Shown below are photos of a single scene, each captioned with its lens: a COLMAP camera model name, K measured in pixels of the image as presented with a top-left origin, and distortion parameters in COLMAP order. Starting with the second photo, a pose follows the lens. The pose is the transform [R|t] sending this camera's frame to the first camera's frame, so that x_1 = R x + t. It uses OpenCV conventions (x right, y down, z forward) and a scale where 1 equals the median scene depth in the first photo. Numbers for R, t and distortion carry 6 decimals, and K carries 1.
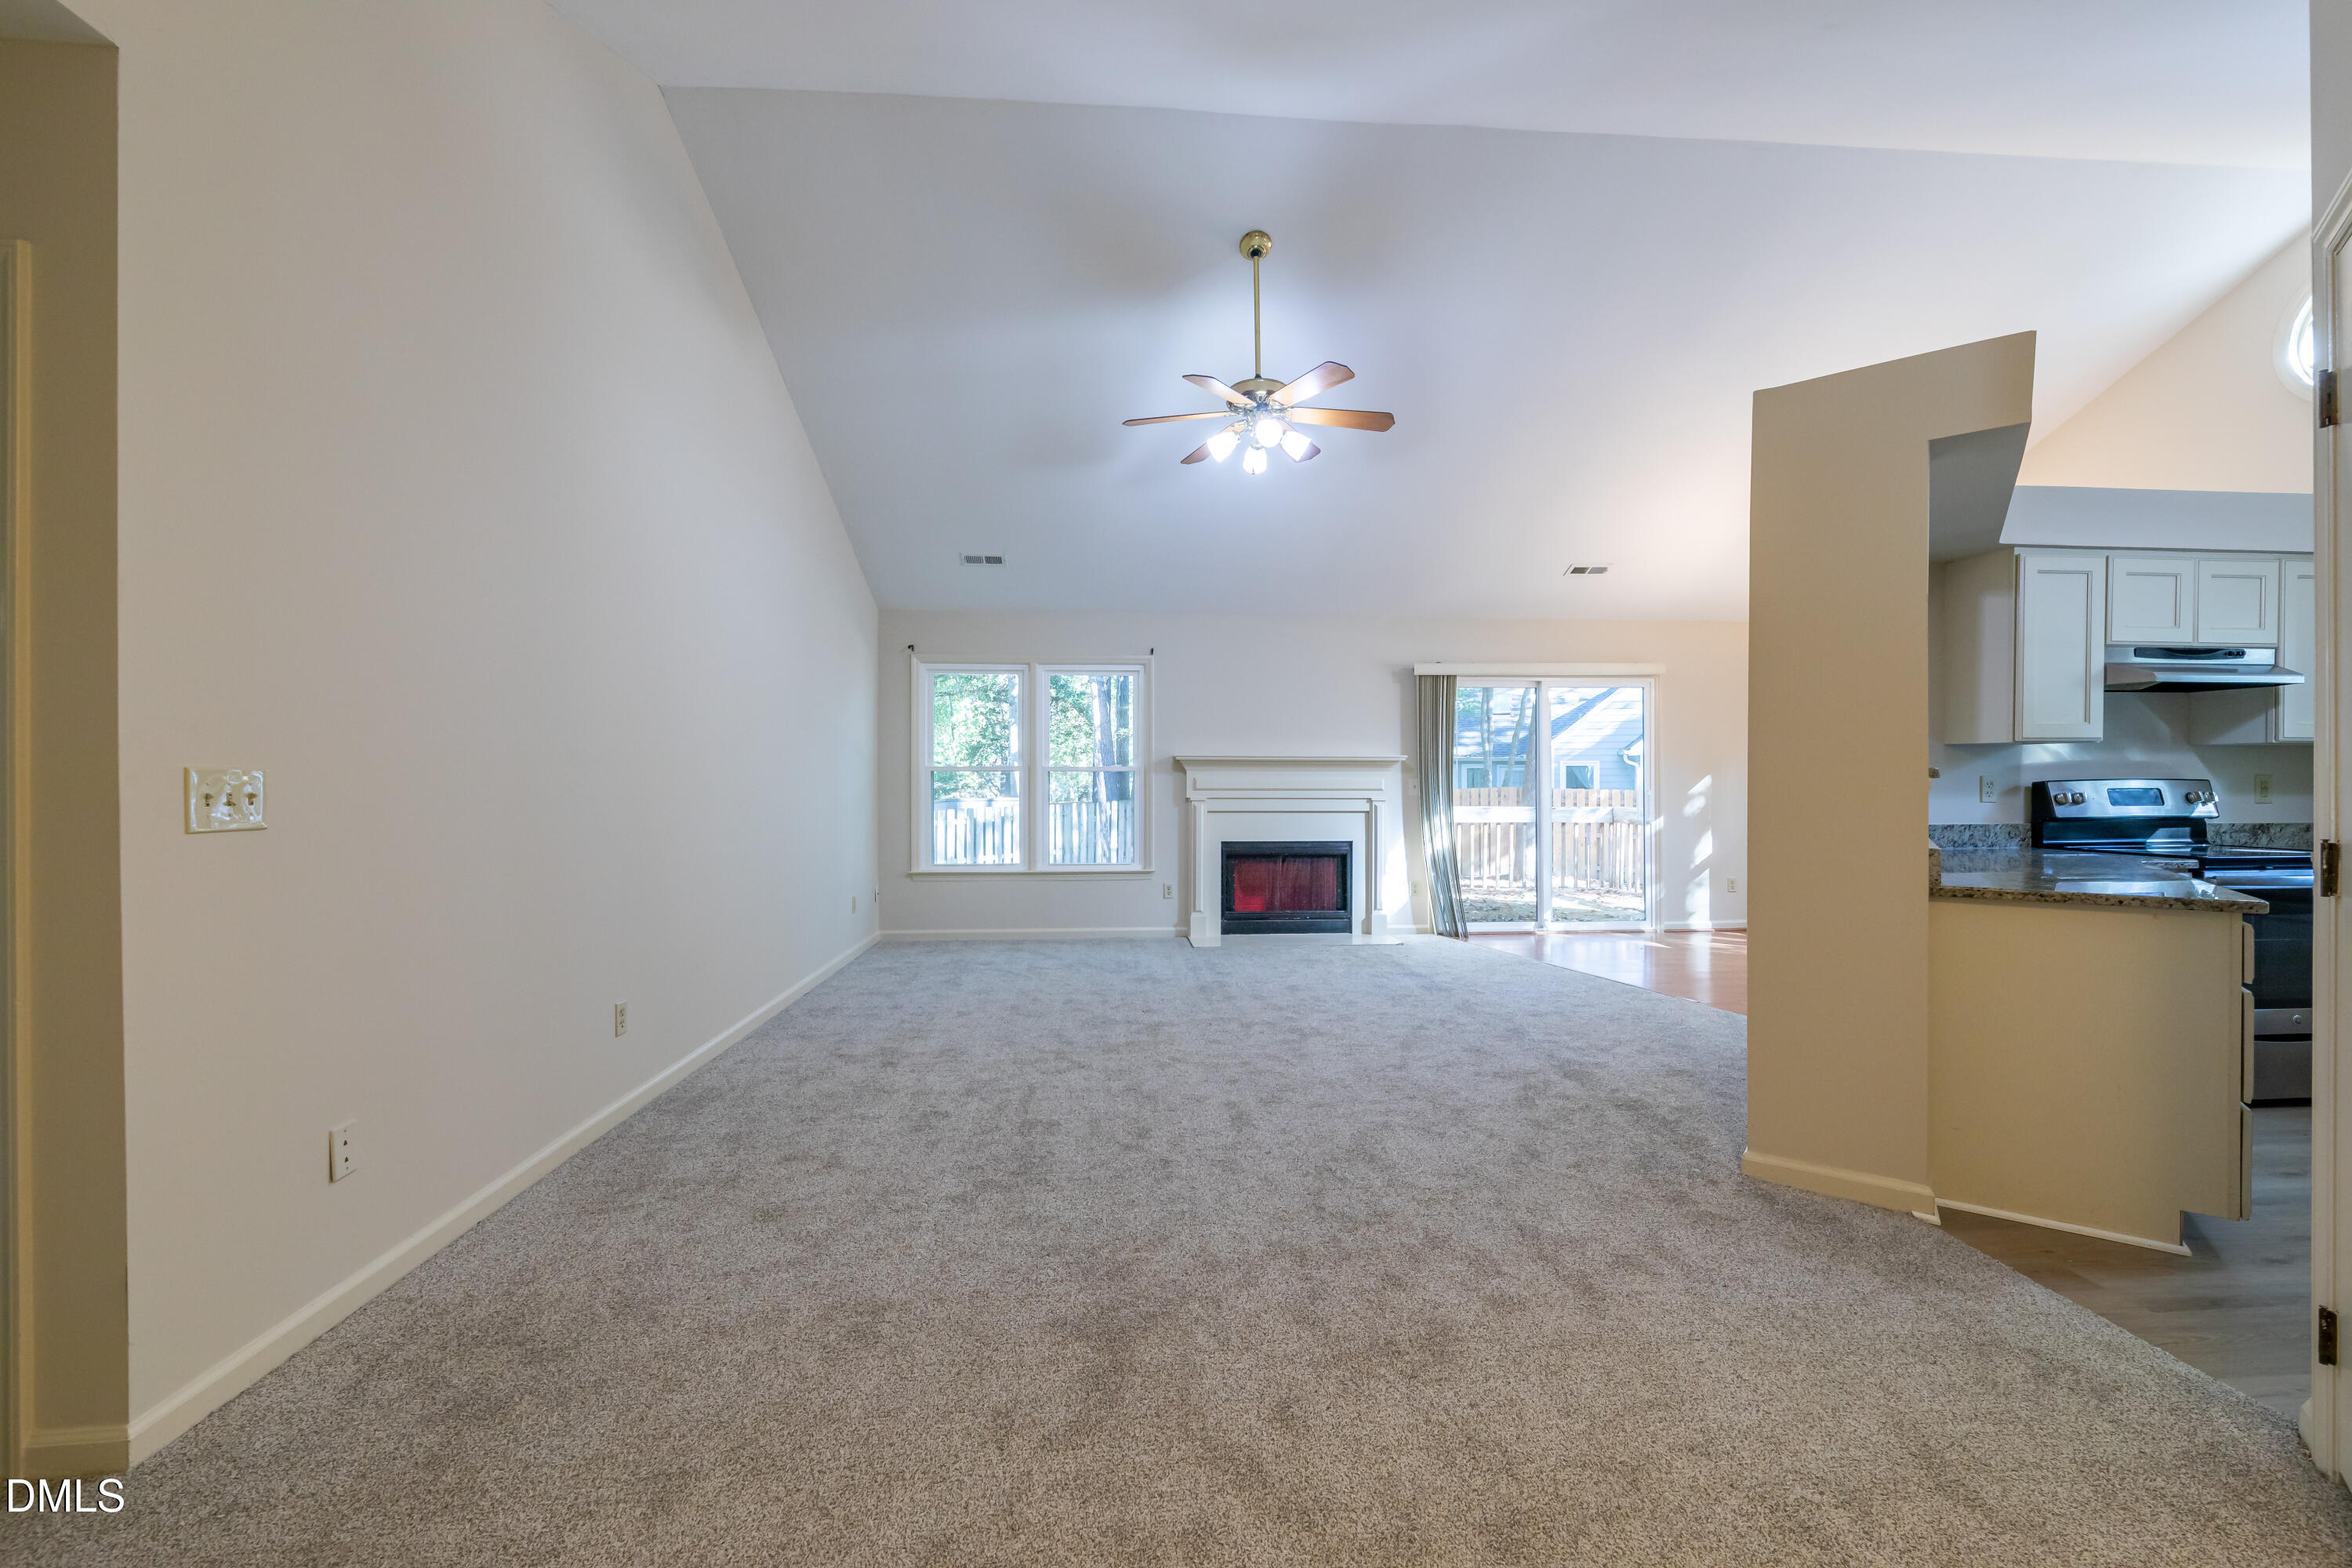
lens RADIAL K [[949.6, 0, 1179.7], [0, 949.6, 785.1], [0, 0, 1]] dist [0.001417, -0.000282]
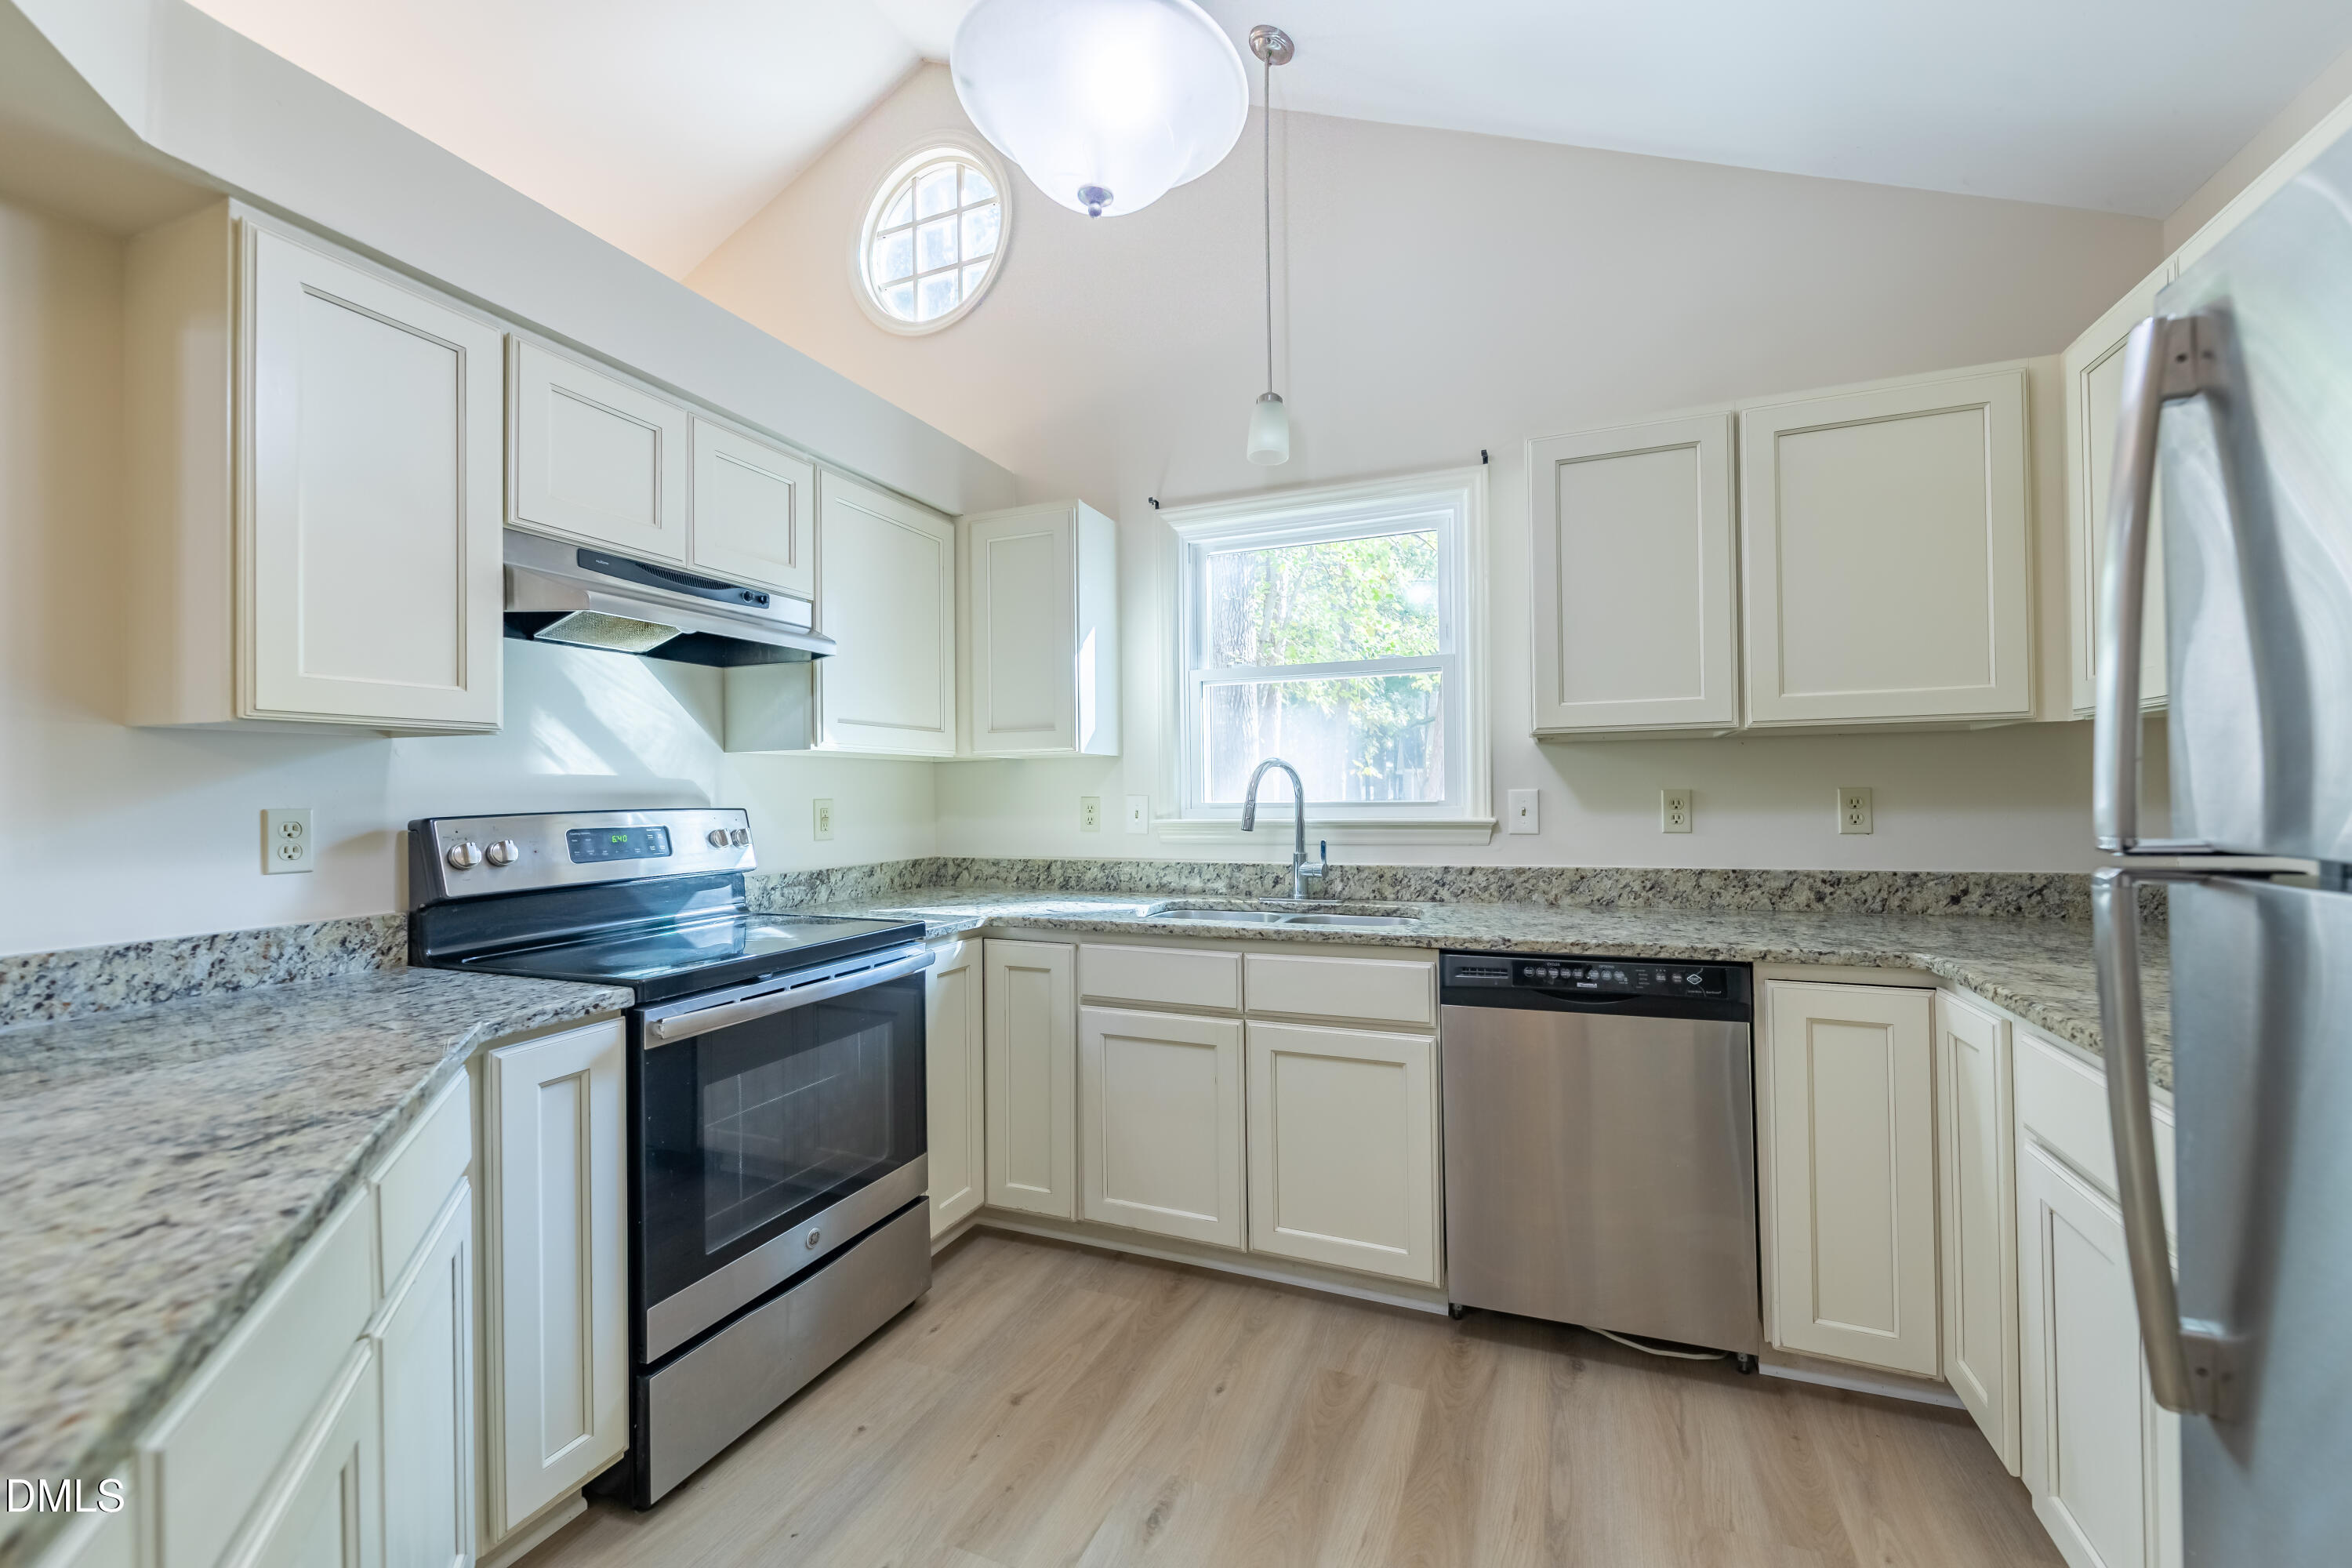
lens RADIAL K [[947.7, 0, 1182.5], [0, 947.7, 782.4], [0, 0, 1]] dist [-0.001345, -0.000448]
pose [[0.458260, 0.005360, 0.888802, 0.375688], [0.015708, 0.999777, -0.014129, -0.005387], [-0.888679, 0.020436, 0.458074, 0.261994]]
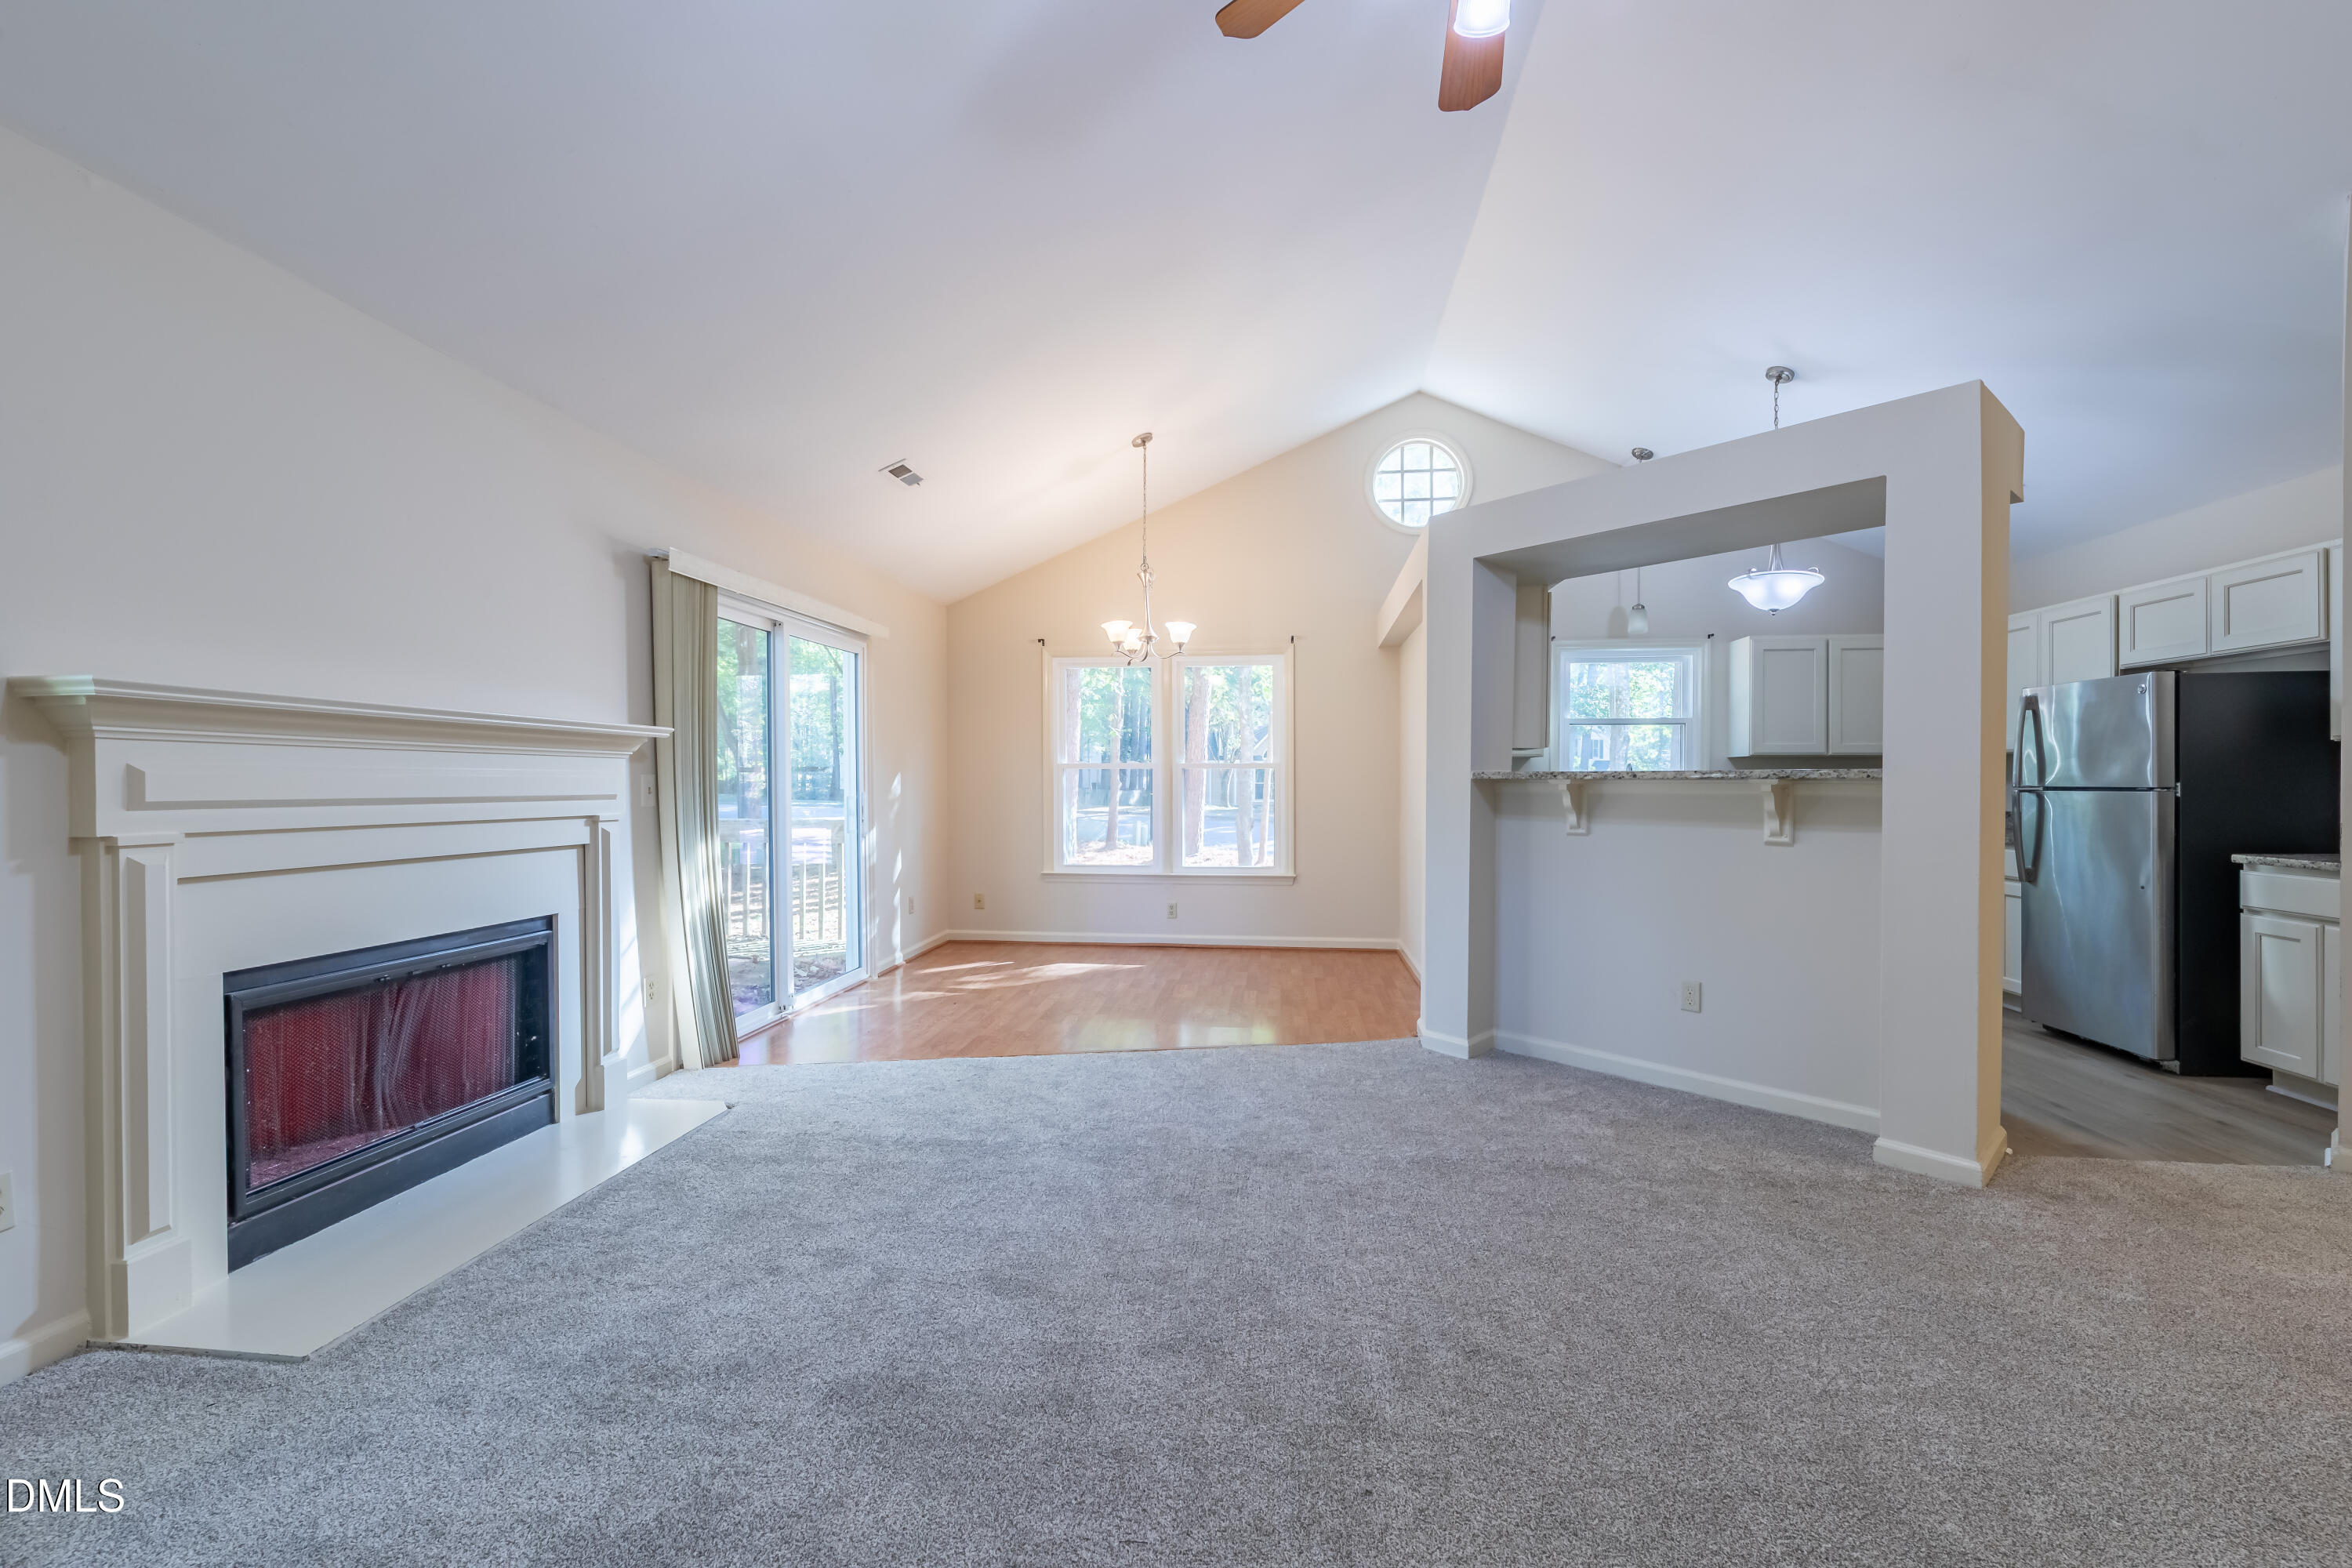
lens RADIAL K [[947.7, 0, 1182.5], [0, 947.7, 782.4], [0, 0, 1]] dist [-0.001345, -0.000448]
pose [[0.189769, 0.000206, 0.981829, -0.199001], [0.003203, 0.999995, -0.000829, -0.001115], [-0.981824, 0.003302, 0.189767, 0.640186]]
